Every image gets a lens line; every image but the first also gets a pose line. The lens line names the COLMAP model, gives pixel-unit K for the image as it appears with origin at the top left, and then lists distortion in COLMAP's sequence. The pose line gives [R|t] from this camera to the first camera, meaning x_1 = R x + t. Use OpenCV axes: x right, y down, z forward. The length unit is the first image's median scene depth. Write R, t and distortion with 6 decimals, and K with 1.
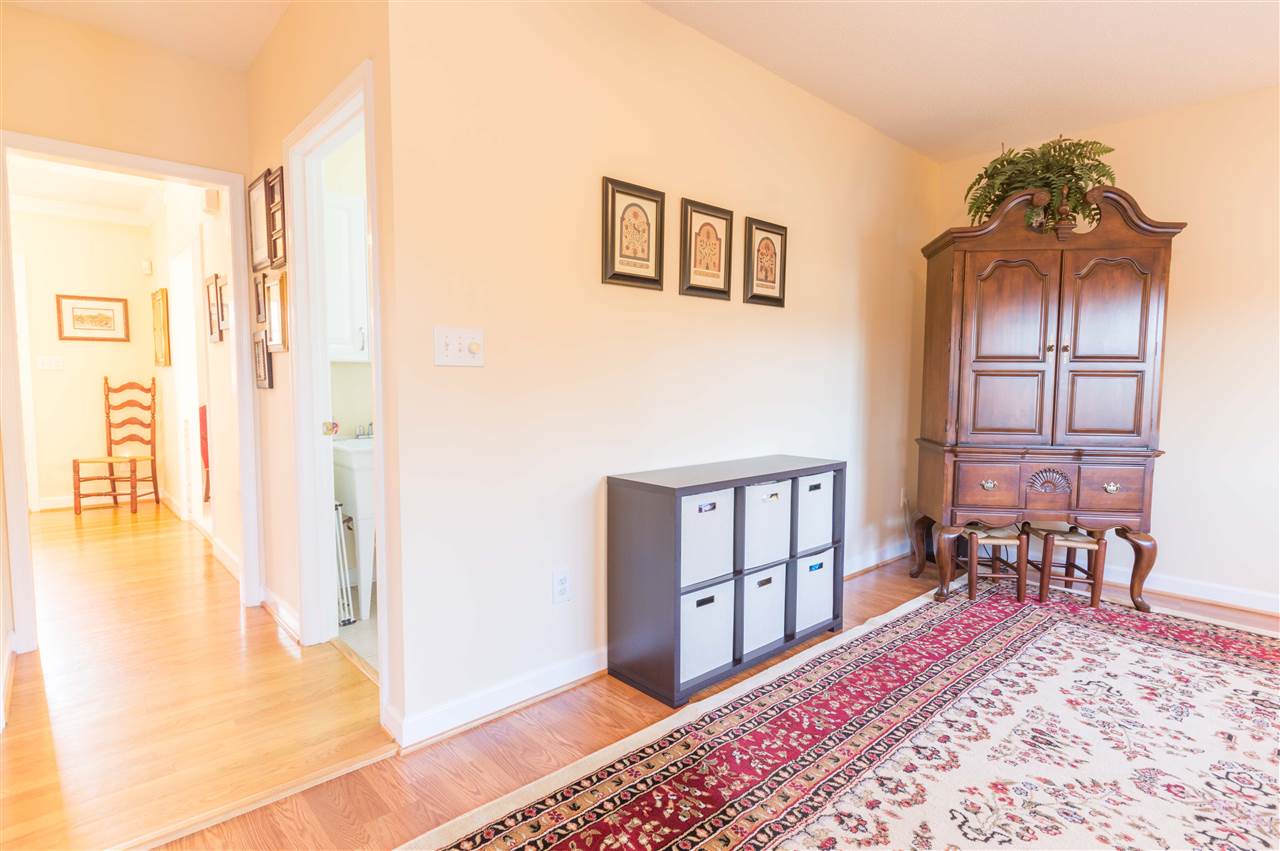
lens RADIAL K [[635.4, 0, 640.0], [0, 635.4, 425.5], [0, 0, 1]] dist [-0.001702, -0.001368]
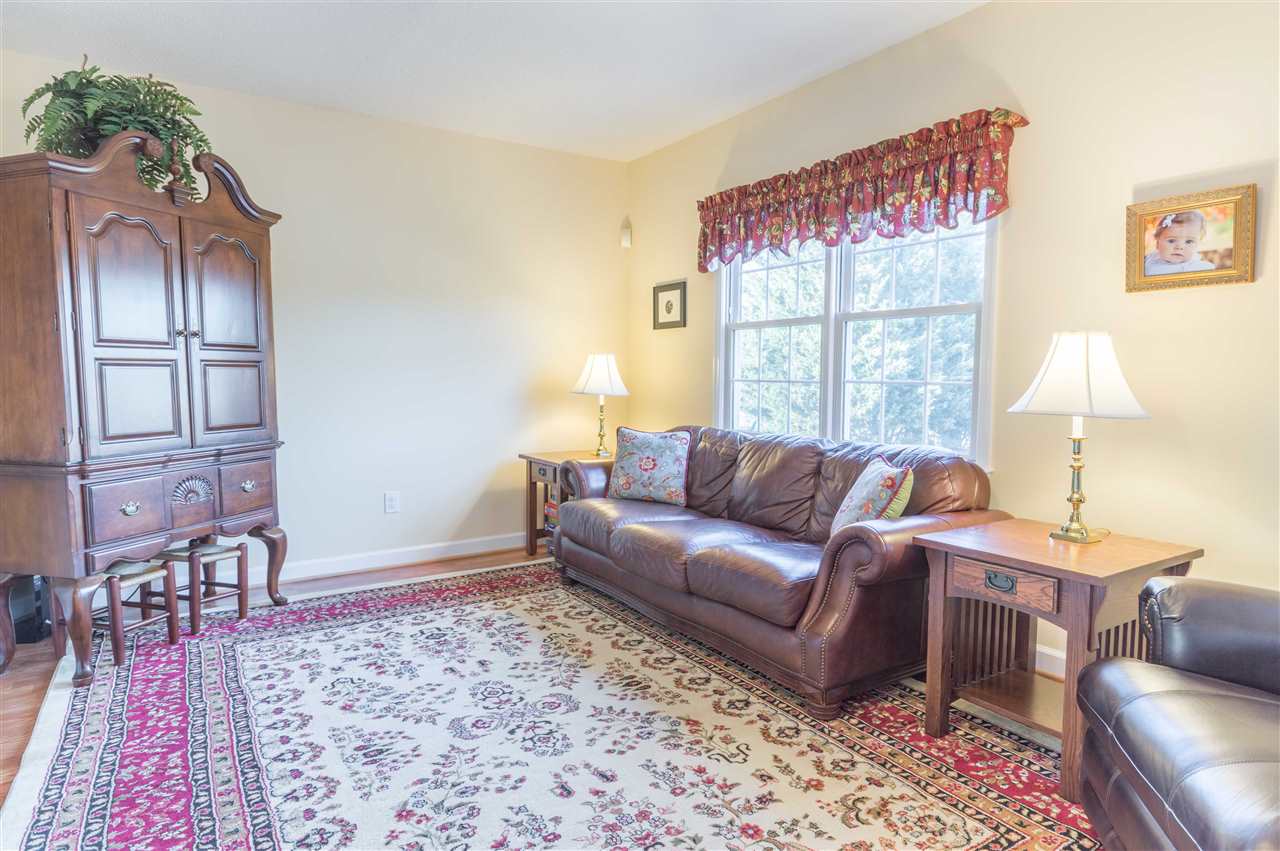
lens RADIAL K [[726.1, 0, 640.0], [0, 726.1, 425.5], [0, 0, 1]] dist [-0.002287, -0.000885]
pose [[0.168525, -0.079111, 0.982518, -0.200850], [0.072659, 0.995059, 0.067658, -0.020719], [-0.983016, 0.059987, 0.173440, 0.245480]]
